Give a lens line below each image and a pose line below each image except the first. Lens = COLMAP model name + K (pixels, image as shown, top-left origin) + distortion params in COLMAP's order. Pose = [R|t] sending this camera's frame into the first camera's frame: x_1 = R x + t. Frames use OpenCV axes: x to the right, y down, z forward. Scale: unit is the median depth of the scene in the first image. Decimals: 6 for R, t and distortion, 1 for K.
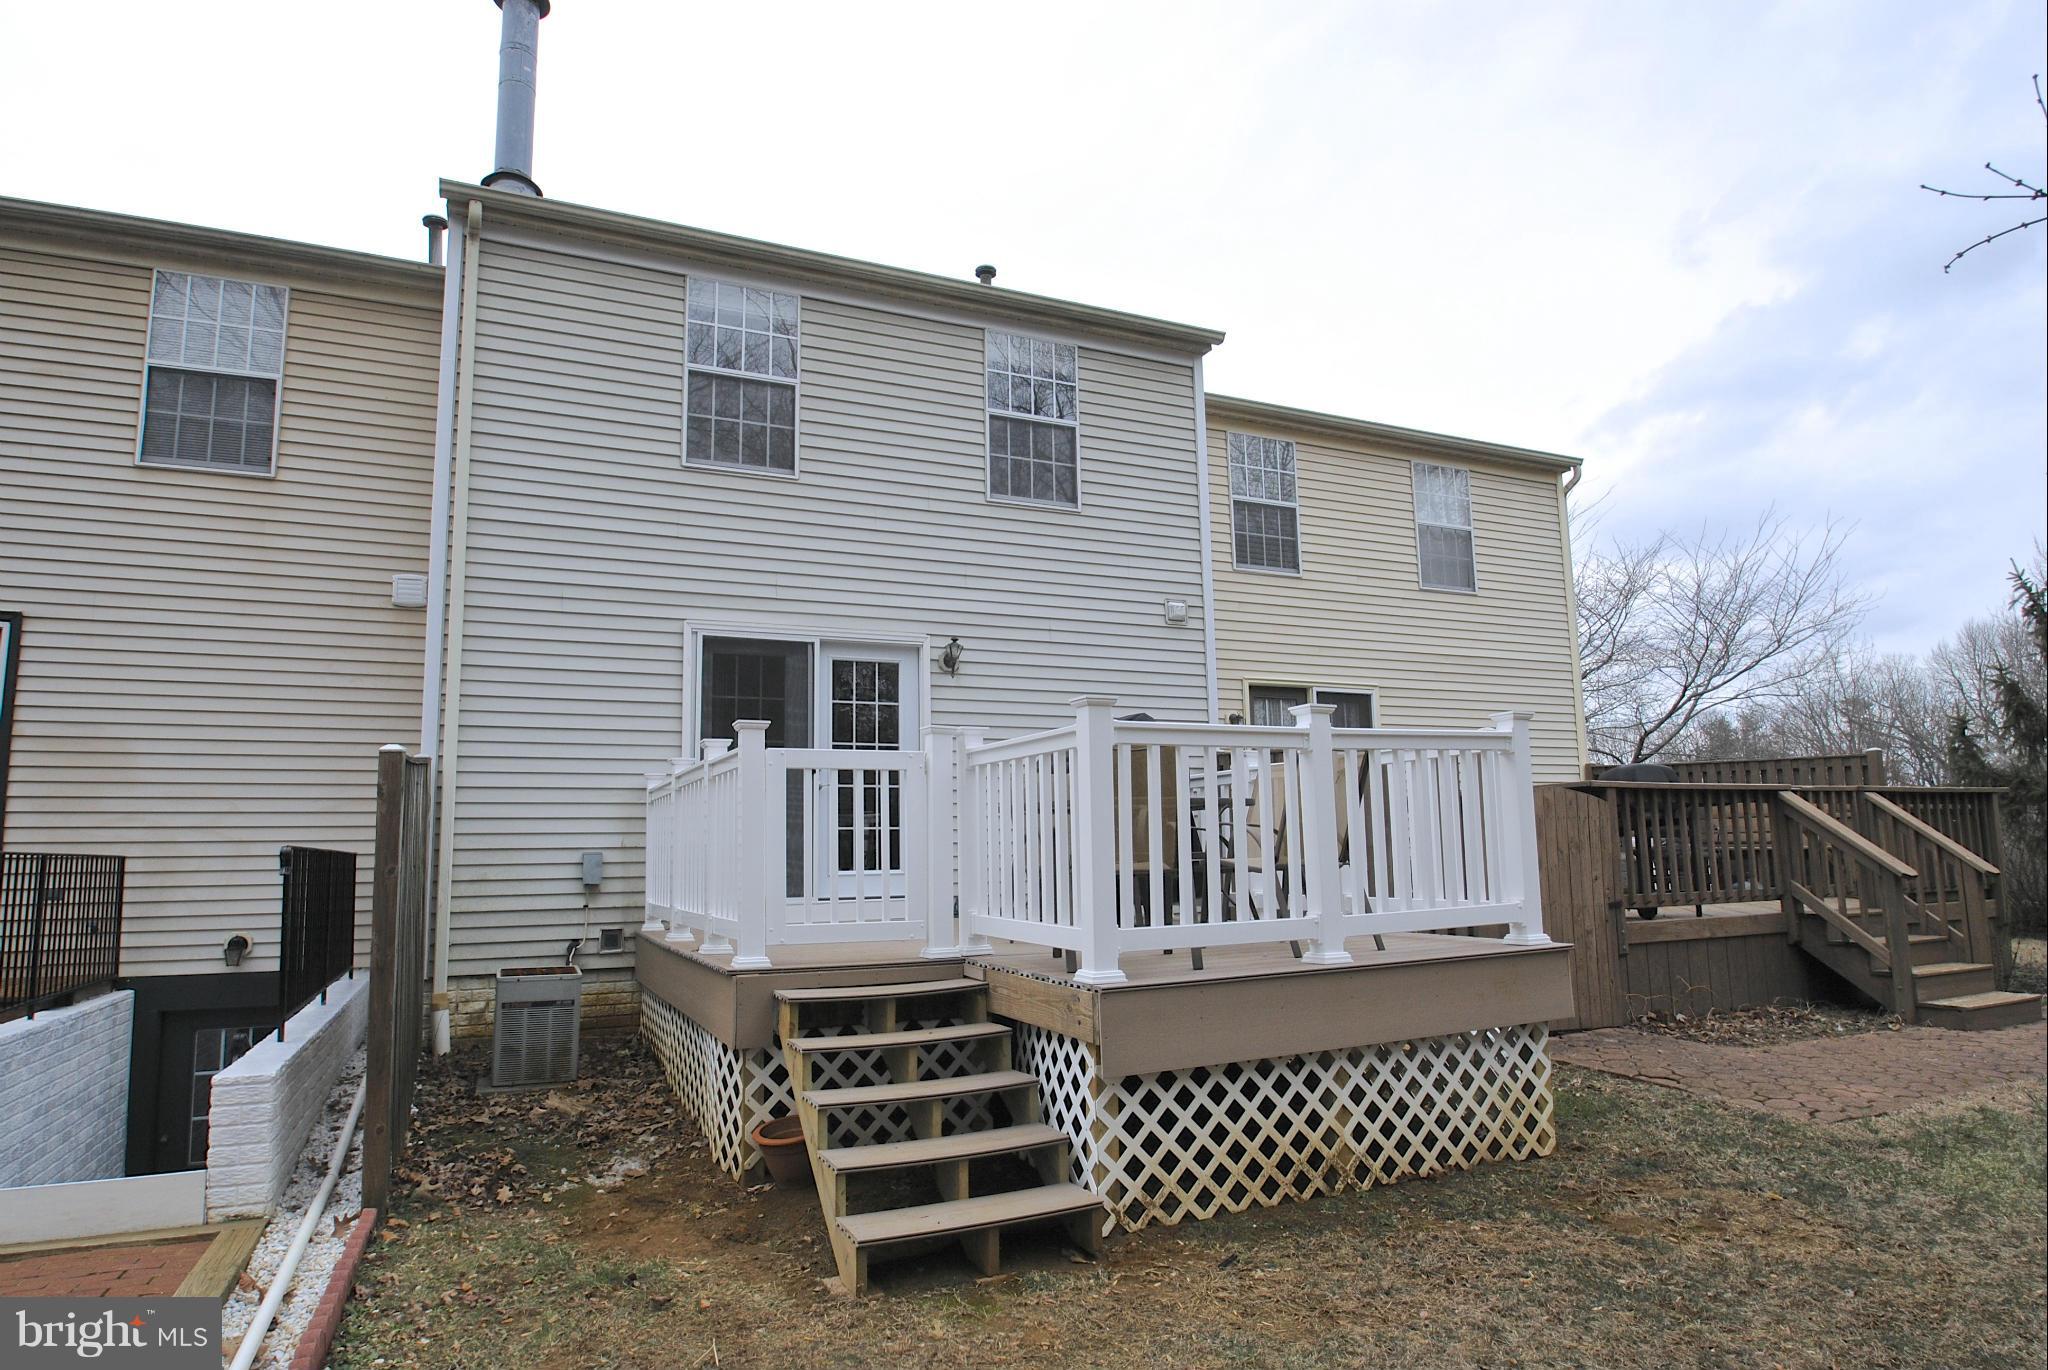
lens RADIAL K [[1219.4, 0, 1031.4], [0, 1219.4, 695.8], [0, 0, 1]] dist [-0.008766, -0.027990]
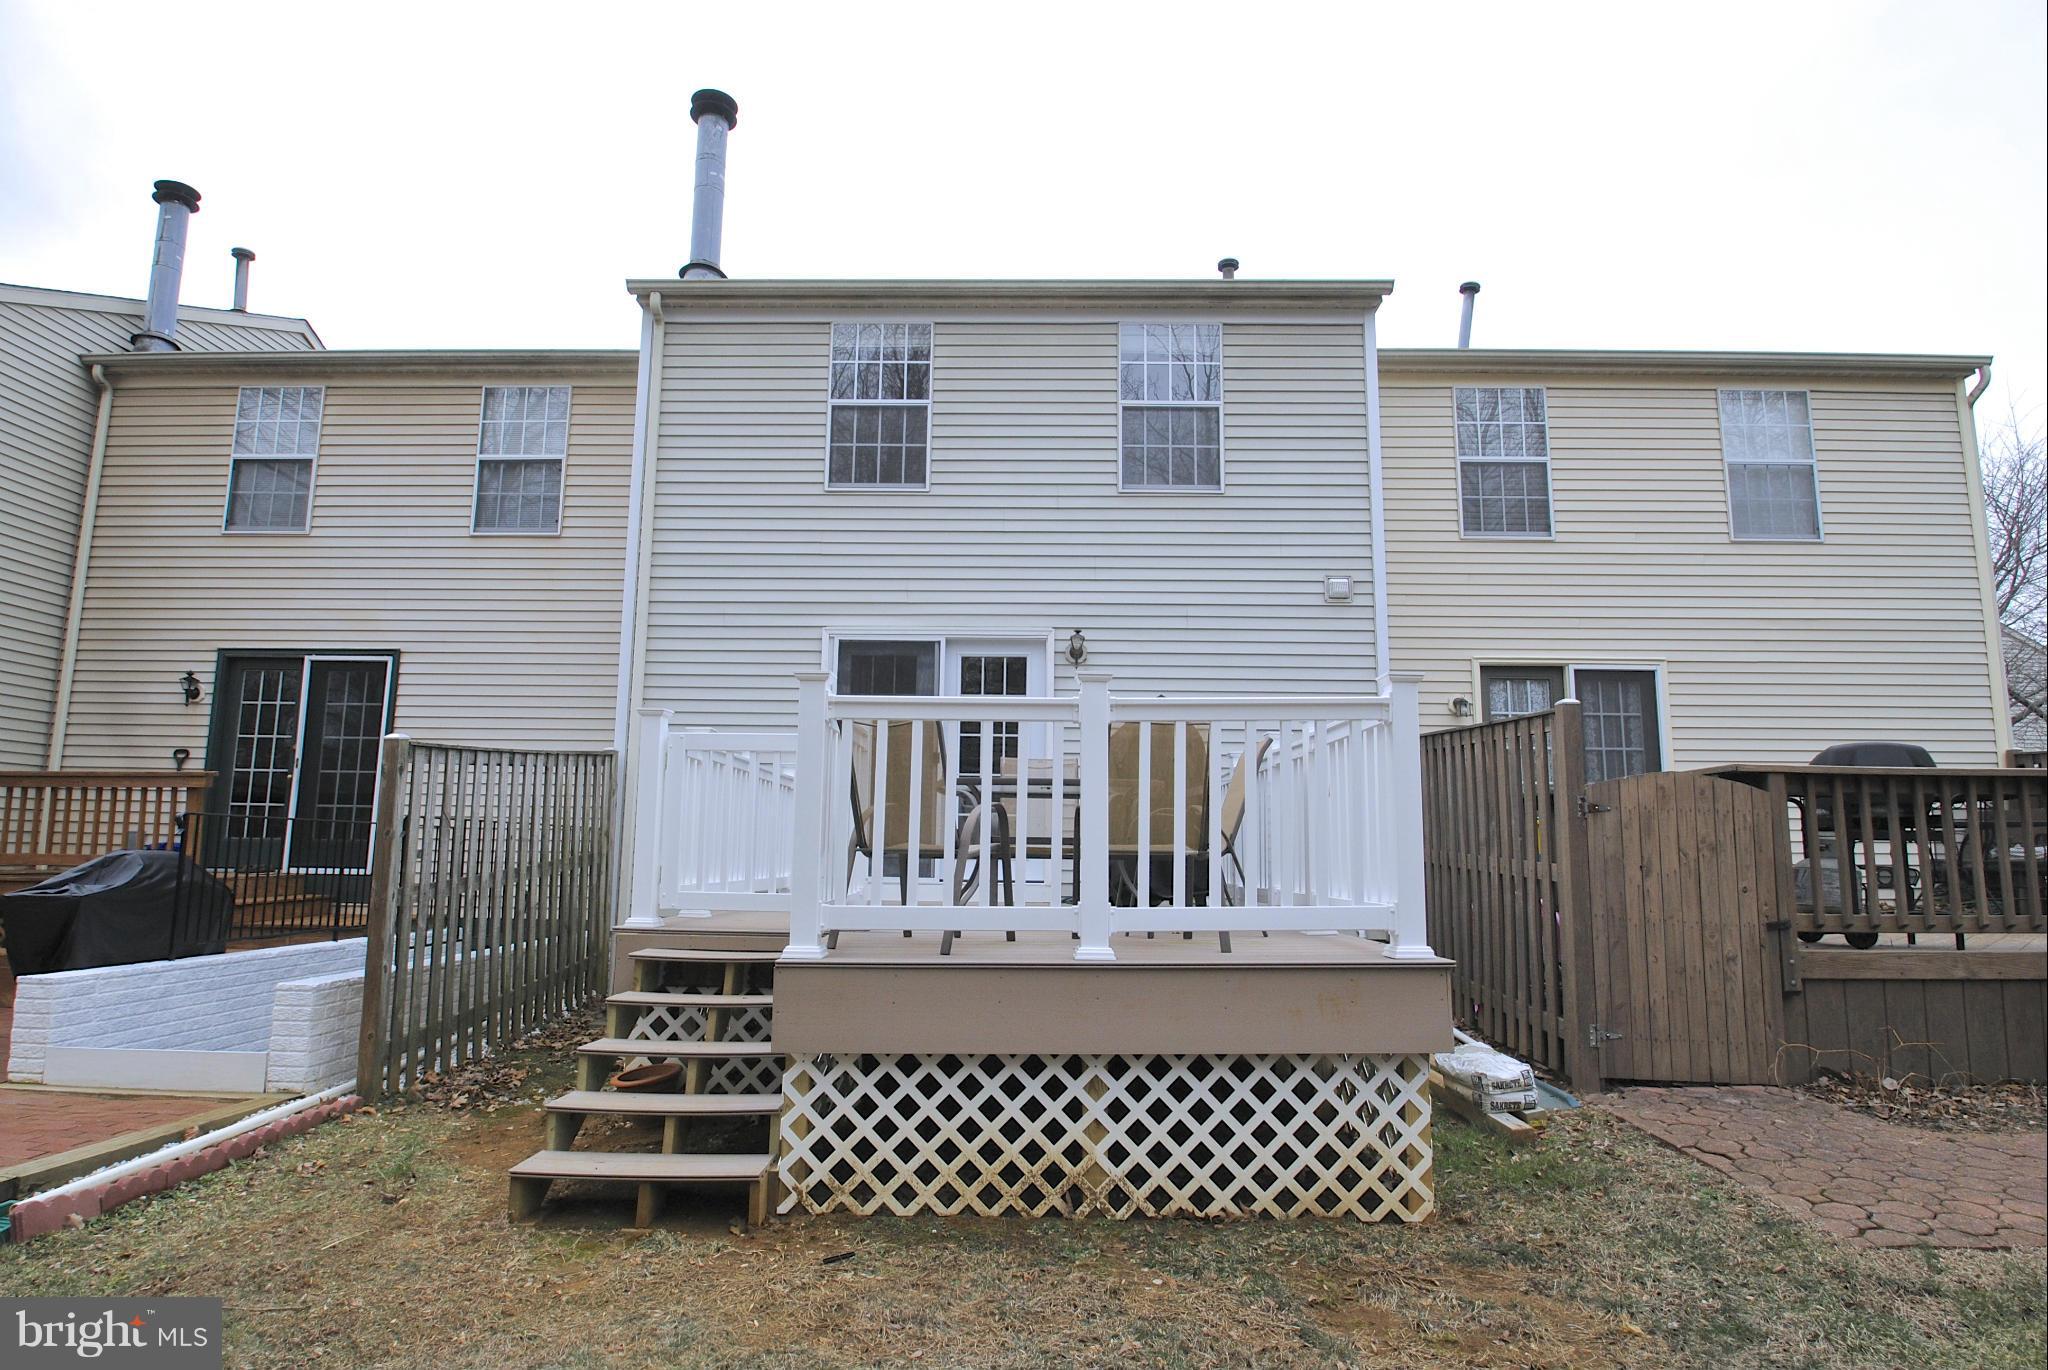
lens RADIAL K [[1147.1, 0, 1026.1], [0, 1147.1, 693.5], [0, 0, 1]] dist [-0.005818, -0.020846]
pose [[0.892478, -0.033332, -0.449858, 0.390107], [0.029303, 0.999444, -0.015917, 0.023508], [0.450138, 0.001024, 0.892958, 0.147031]]
